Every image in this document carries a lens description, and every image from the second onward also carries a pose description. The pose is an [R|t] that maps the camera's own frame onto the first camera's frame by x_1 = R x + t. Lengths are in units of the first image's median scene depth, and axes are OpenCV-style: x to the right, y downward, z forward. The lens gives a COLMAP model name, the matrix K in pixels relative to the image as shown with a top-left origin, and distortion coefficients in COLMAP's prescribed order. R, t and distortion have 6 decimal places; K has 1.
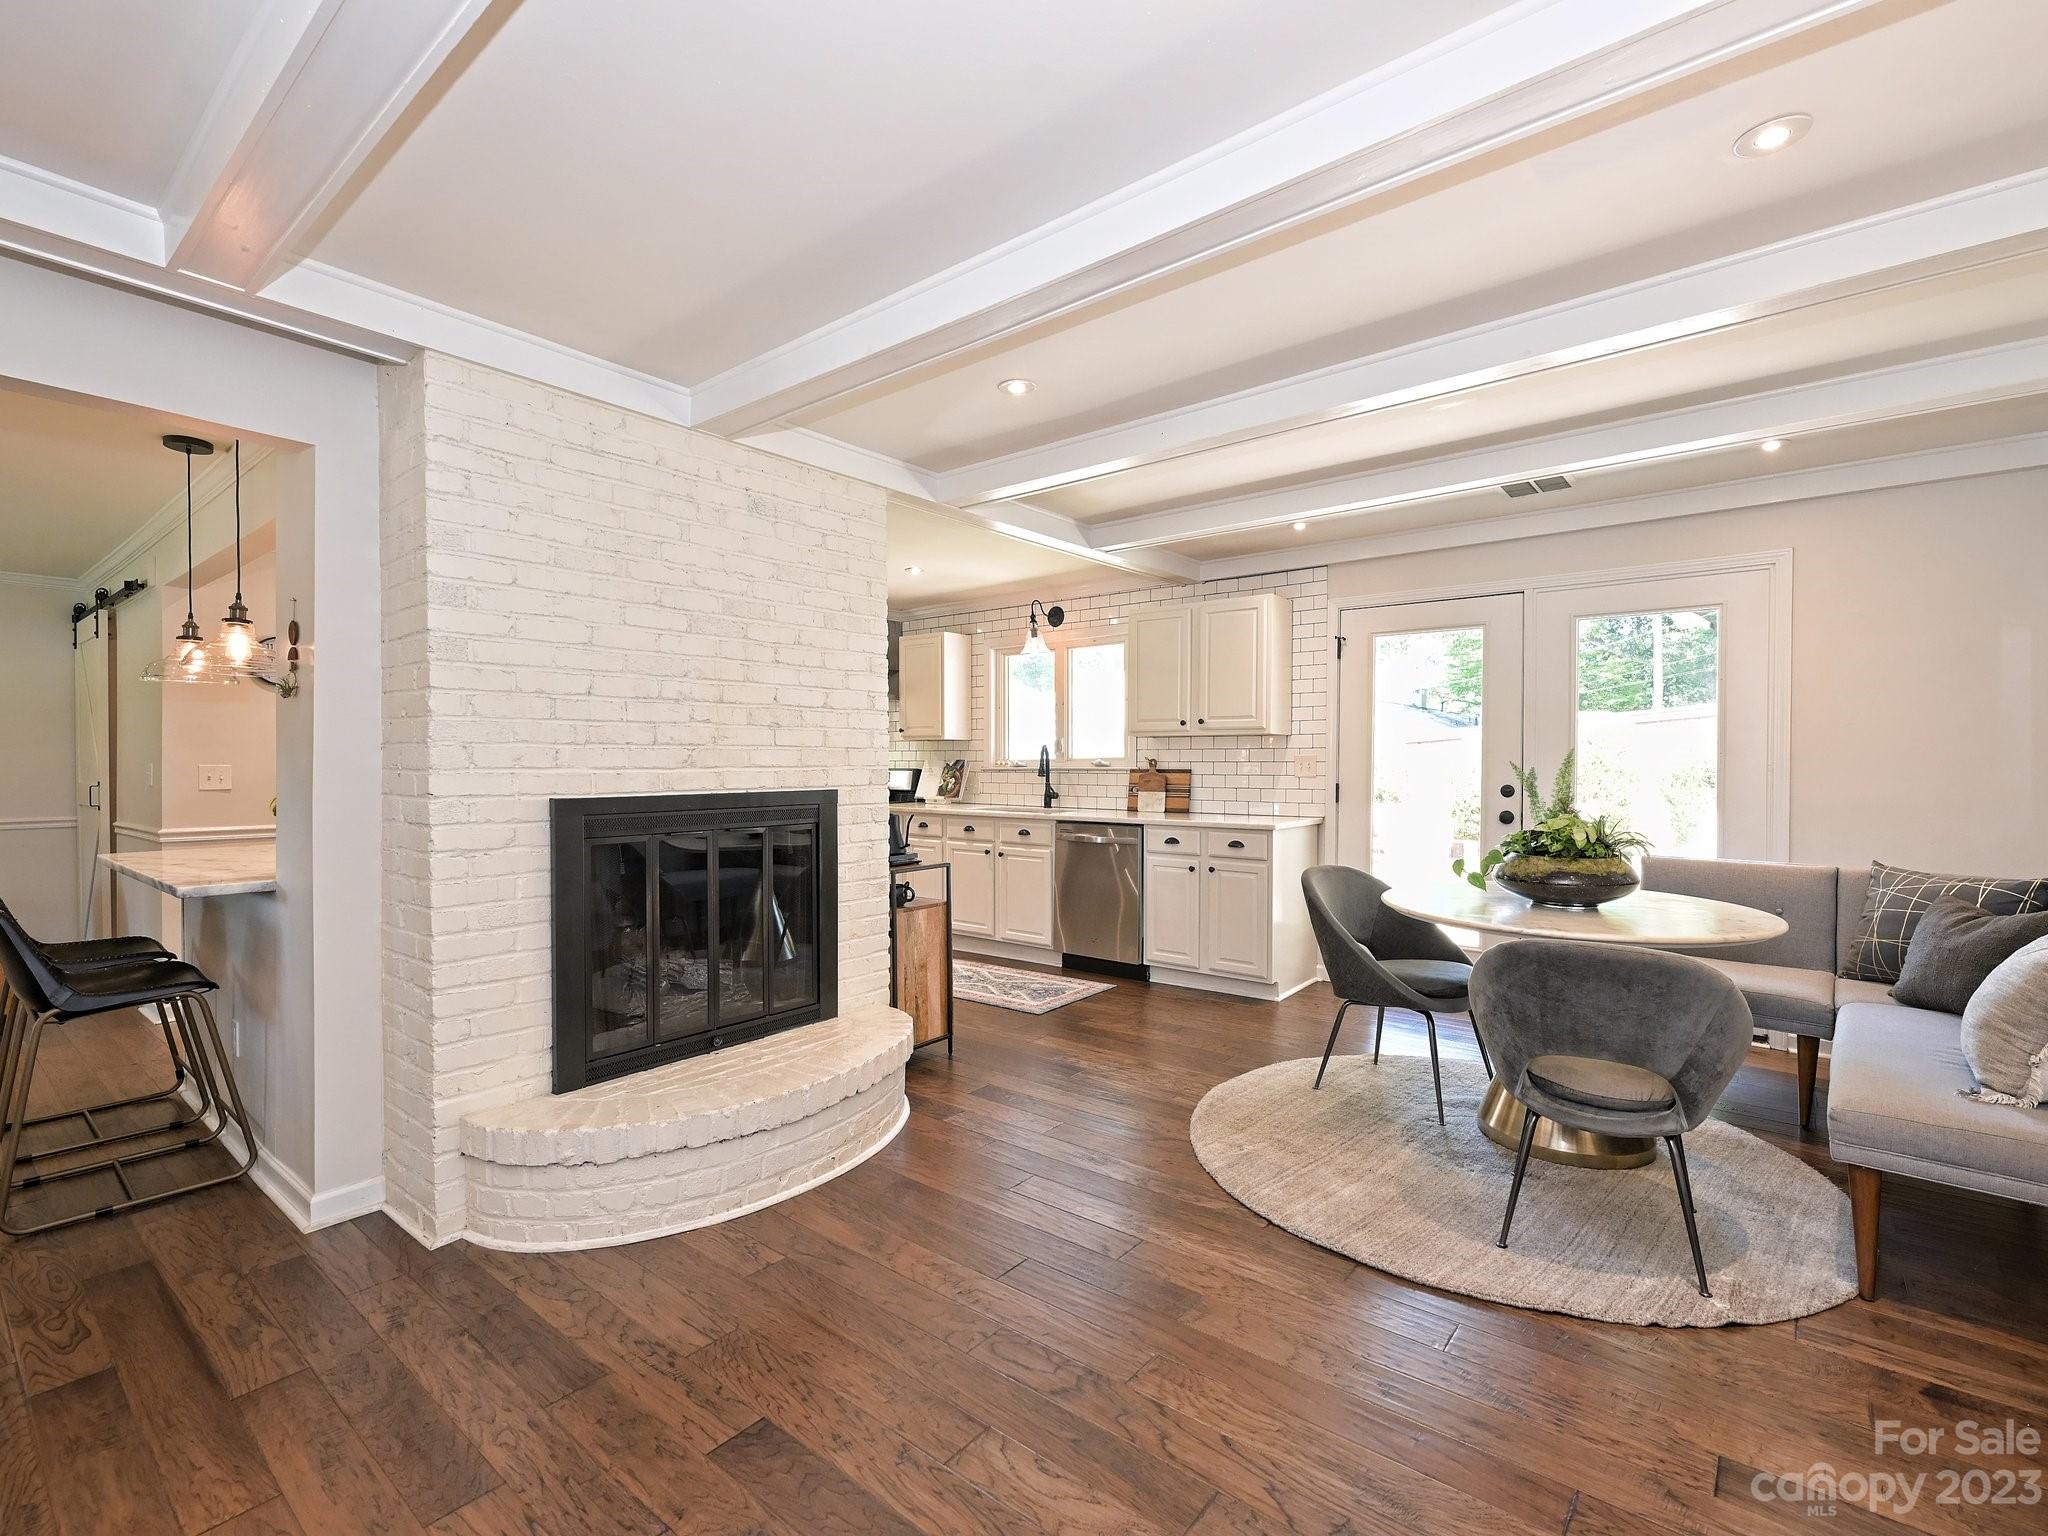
lens RADIAL K [[936.7, 0, 1024.0], [0, 936.7, 768.0], [0, 0, 1]] dist [-0.002394, 0.000437]
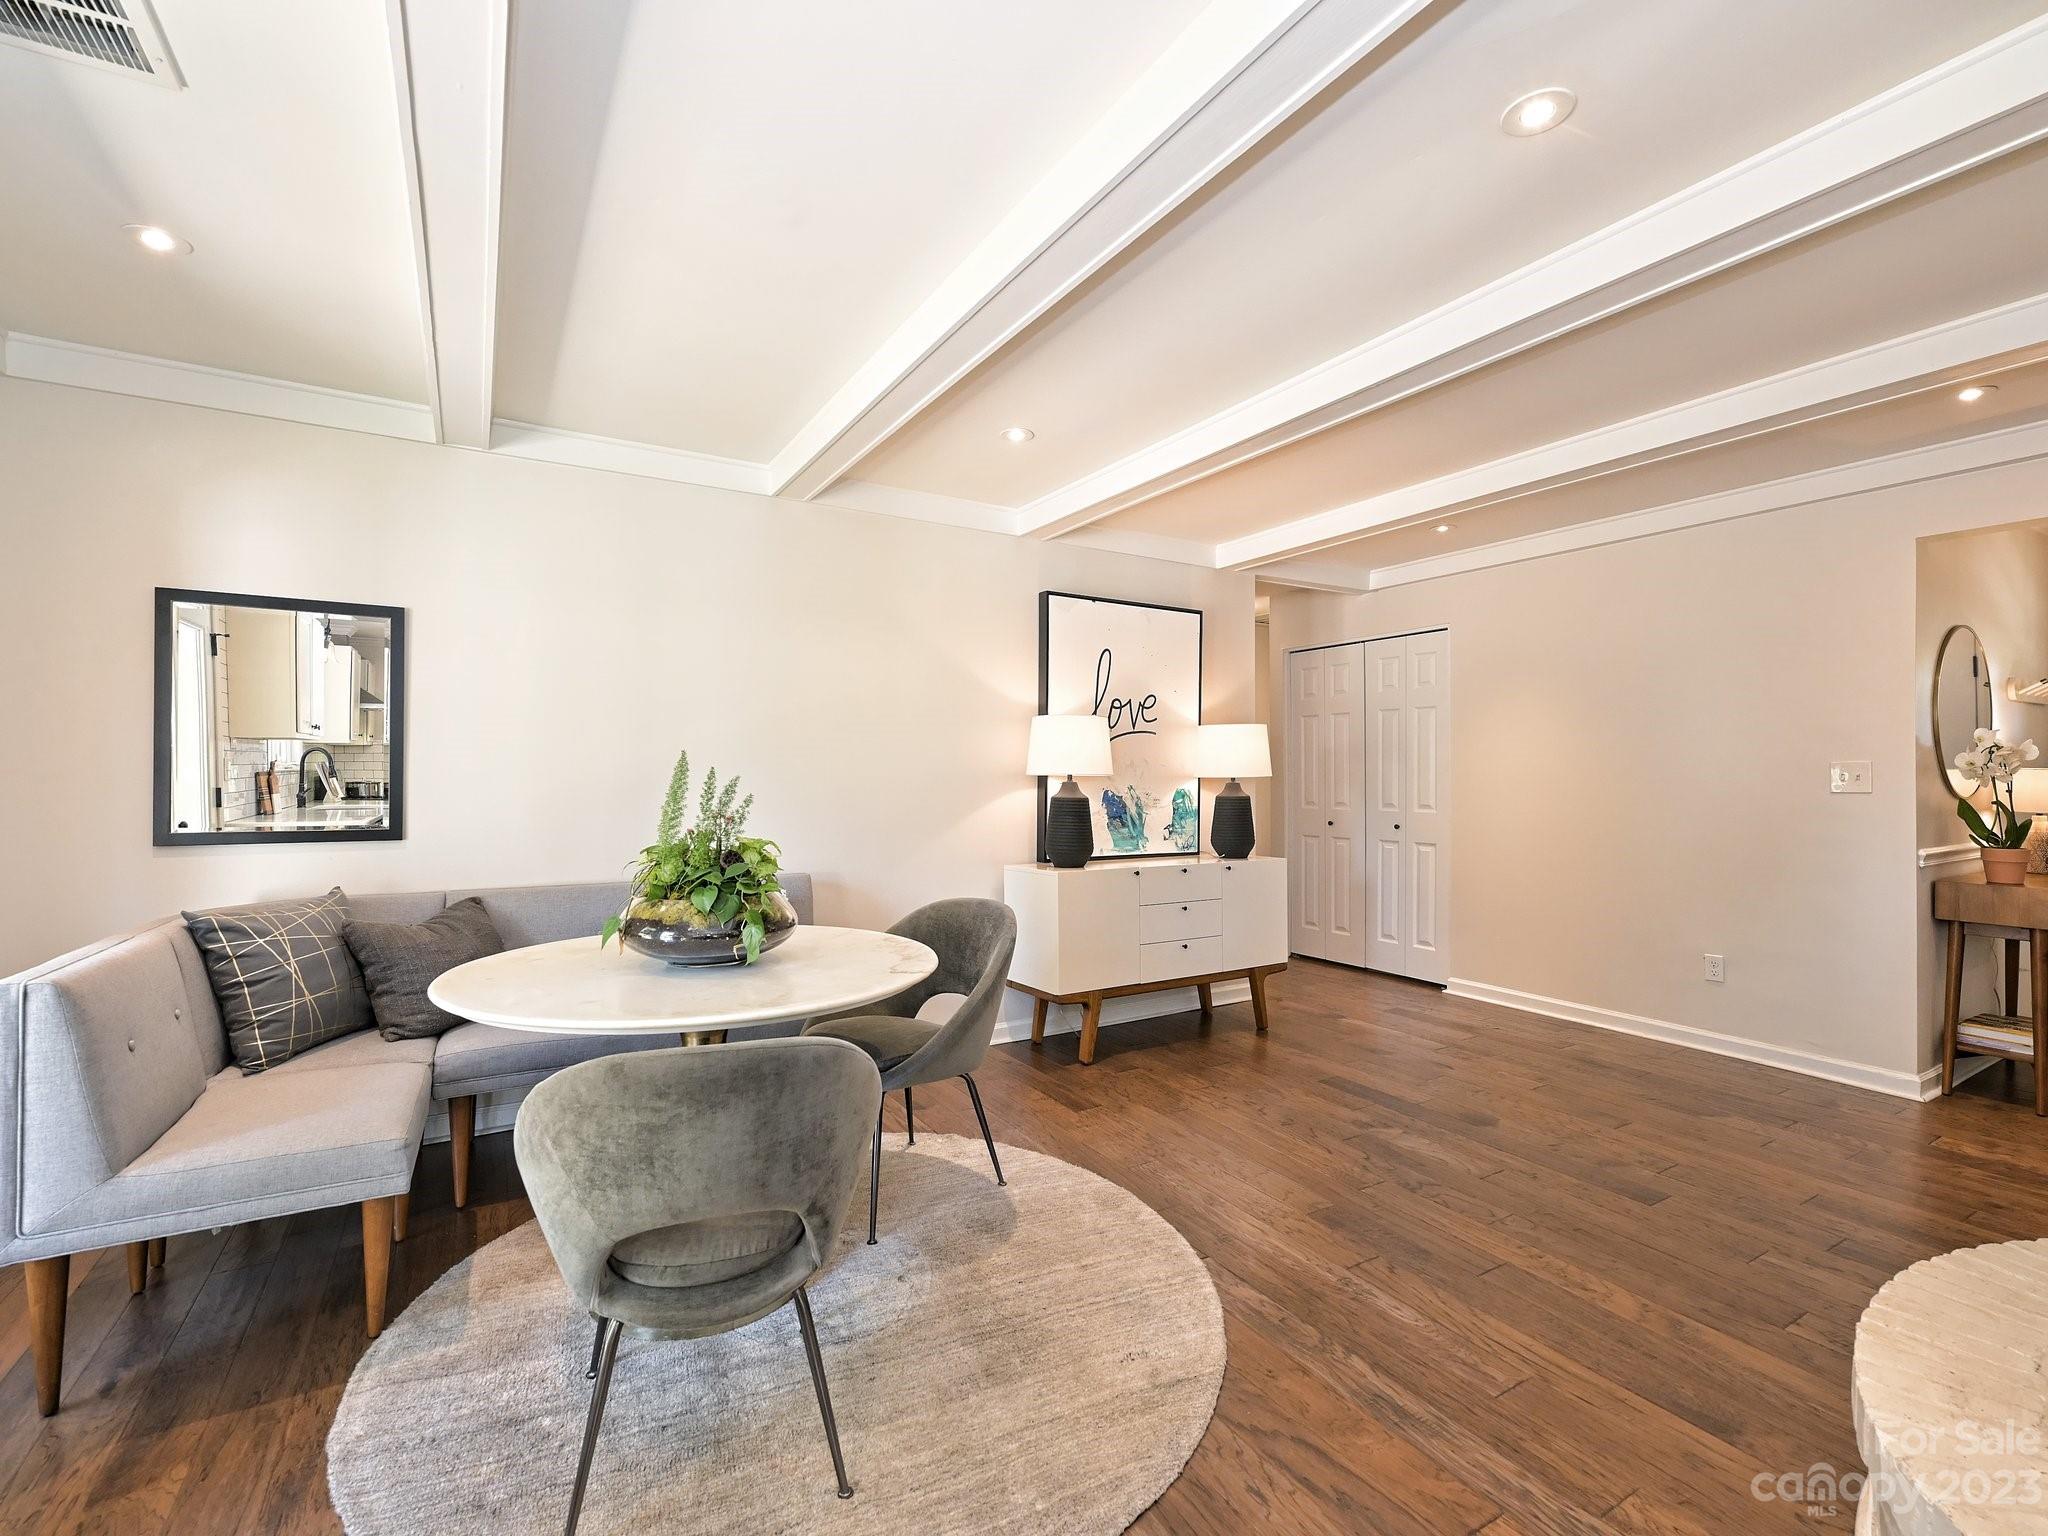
lens RADIAL K [[917.0, 0, 1017.6], [0, 917.0, 771.5], [0, 0, 1]] dist [-0.001374, -0.000571]
pose [[-0.937812, 0.002267, 0.347136, 0.049916], [0.004341, 0.999977, 0.005197, -0.003630], [-0.347117, 0.006381, -0.937800, 0.847053]]
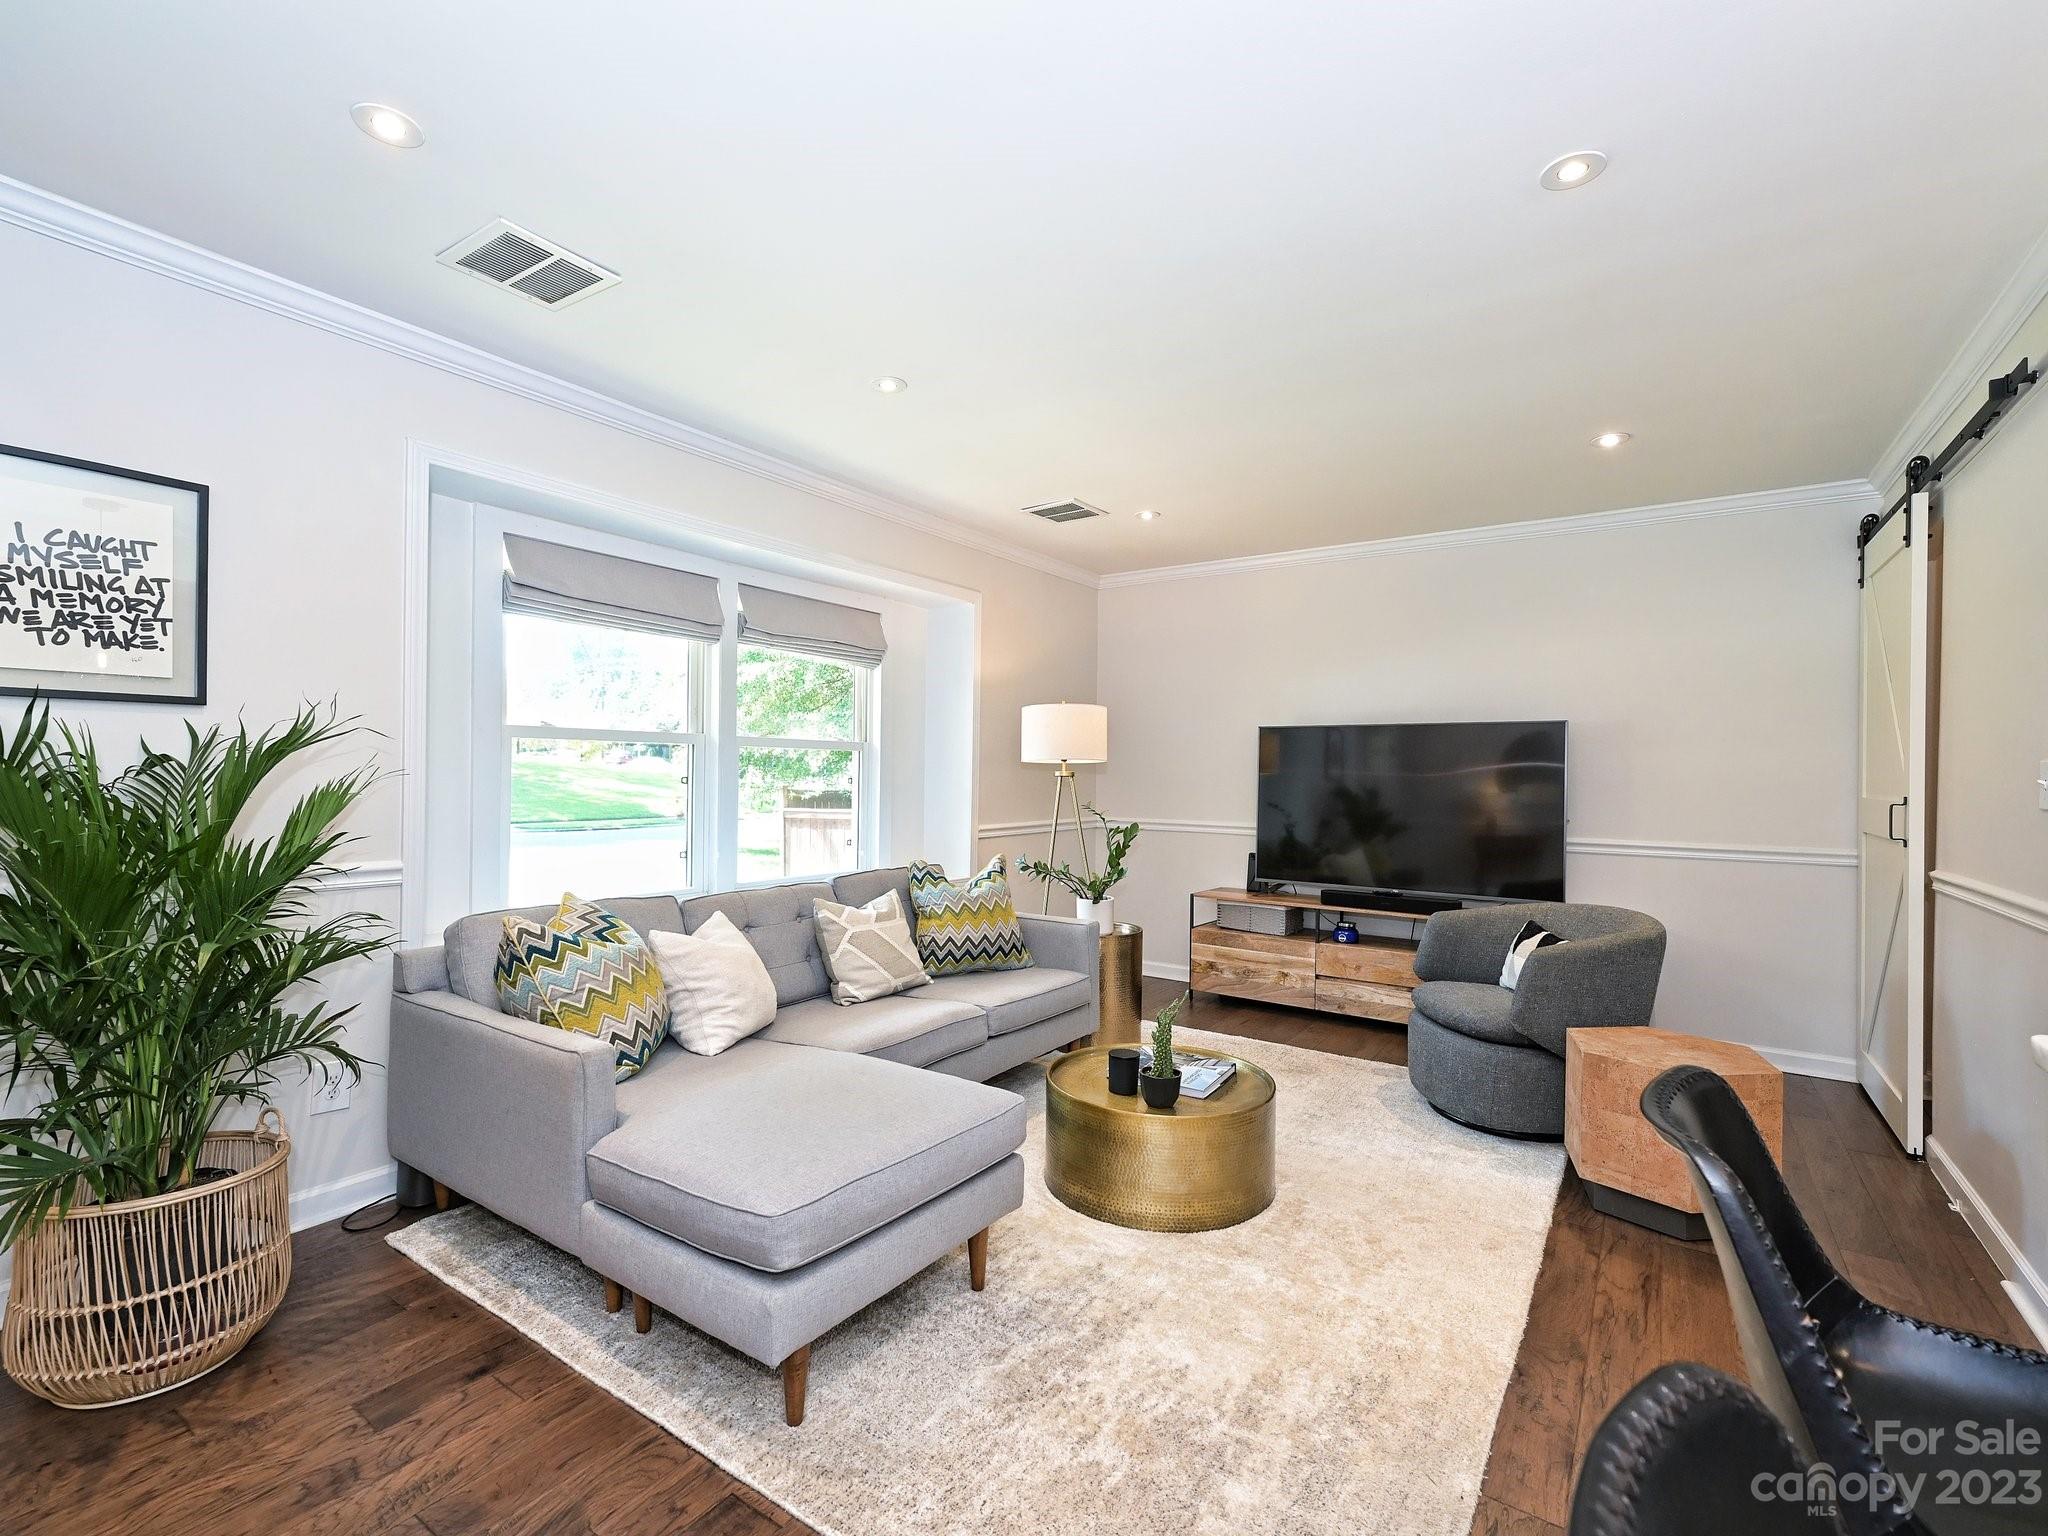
lens RADIAL K [[936.7, 0, 1024.0], [0, 936.7, 768.0], [0, 0, 1]] dist [-0.002394, 0.000437]
pose [[0.080315, -0.004307, -0.996760, -0.426458], [-0.013676, 0.999892, -0.005422, 0.005821], [0.996676, 0.014067, 0.080247, 0.382024]]
